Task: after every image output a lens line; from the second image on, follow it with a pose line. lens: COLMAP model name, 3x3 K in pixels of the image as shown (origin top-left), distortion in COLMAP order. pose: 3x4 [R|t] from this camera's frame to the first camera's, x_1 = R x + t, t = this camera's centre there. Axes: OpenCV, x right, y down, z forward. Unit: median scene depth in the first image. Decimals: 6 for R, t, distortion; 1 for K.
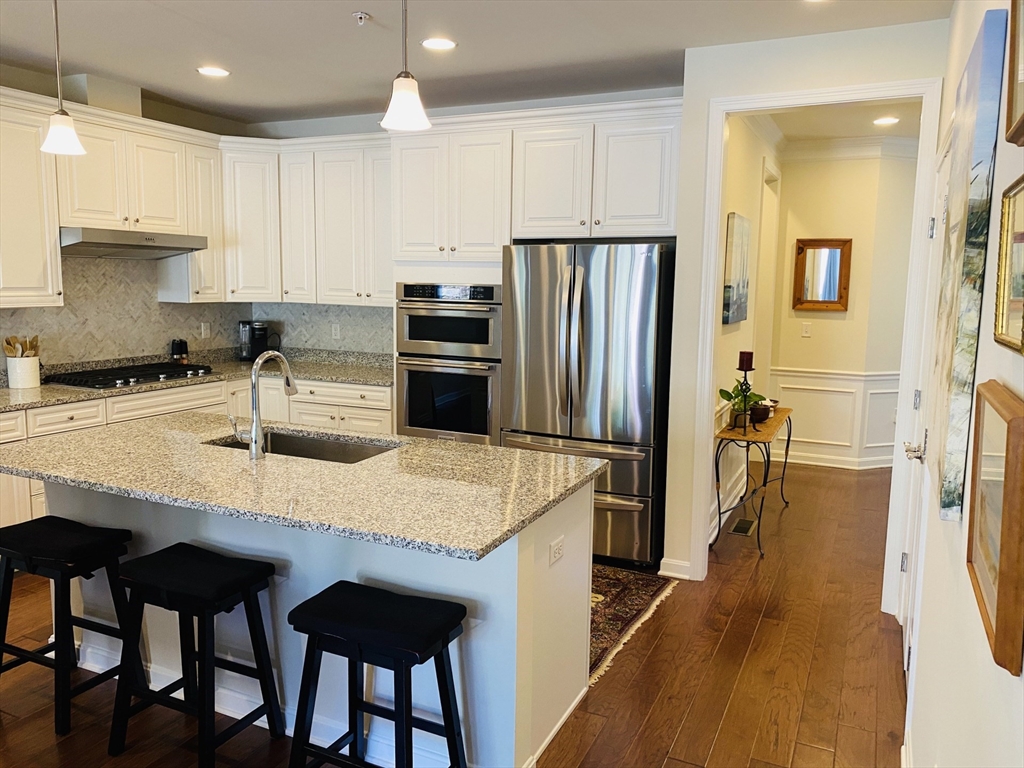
lens RADIAL K [[786.7, 0, 508.2], [0, 786.7, 381.7], [0, 0, 1]] dist [-0.007814, 0.034994]
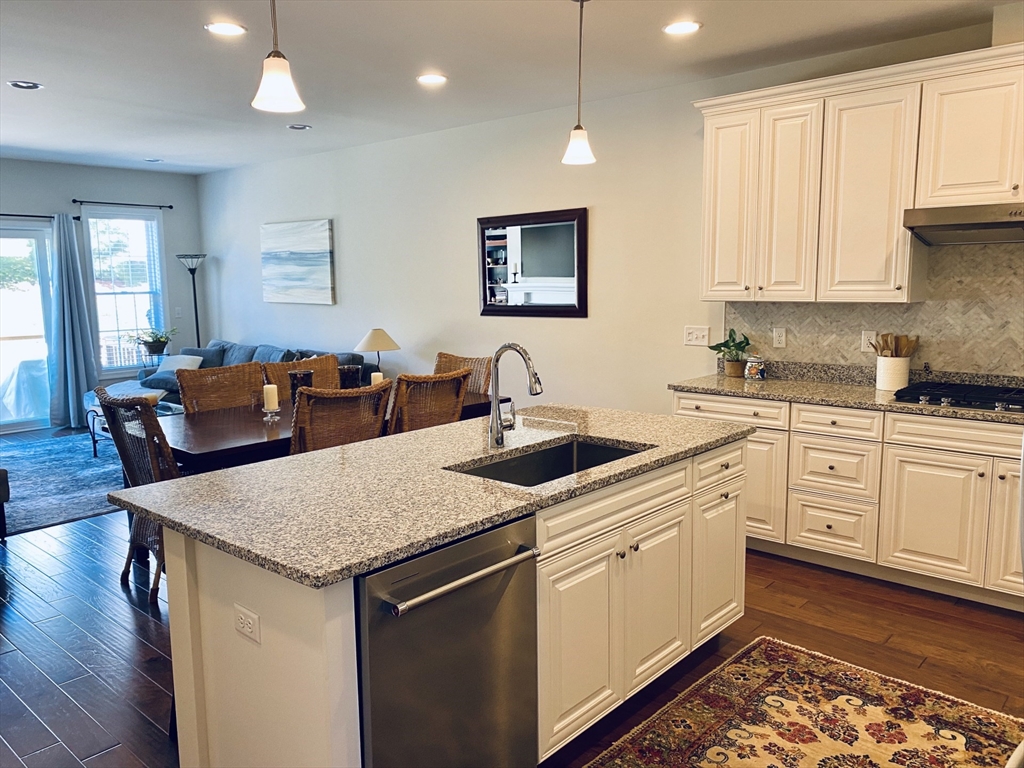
lens RADIAL K [[786.7, 0, 508.2], [0, 786.7, 381.7], [0, 0, 1]] dist [-0.007814, 0.034994]
pose [[-0.284624, 0.113212, -0.951931, 0.361703], [-0.119185, 0.981119, 0.152320, -0.081918], [0.951201, 0.156810, -0.265757, 0.750654]]
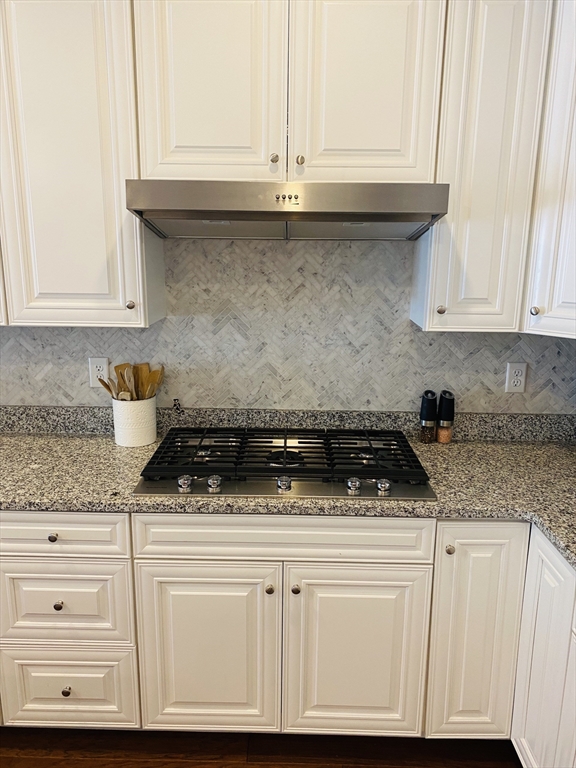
lens RADIAL K [[580.3, 0, 288.0], [0, 580.3, 384.0], [0, 0, 1]] dist [0.037957, -0.009096]
pose [[0.414759, 0.208010, -0.885837, -0.124050], [-0.124172, 0.977352, 0.171361, -0.128722], [0.901419, 0.038922, 0.431195, 0.829747]]
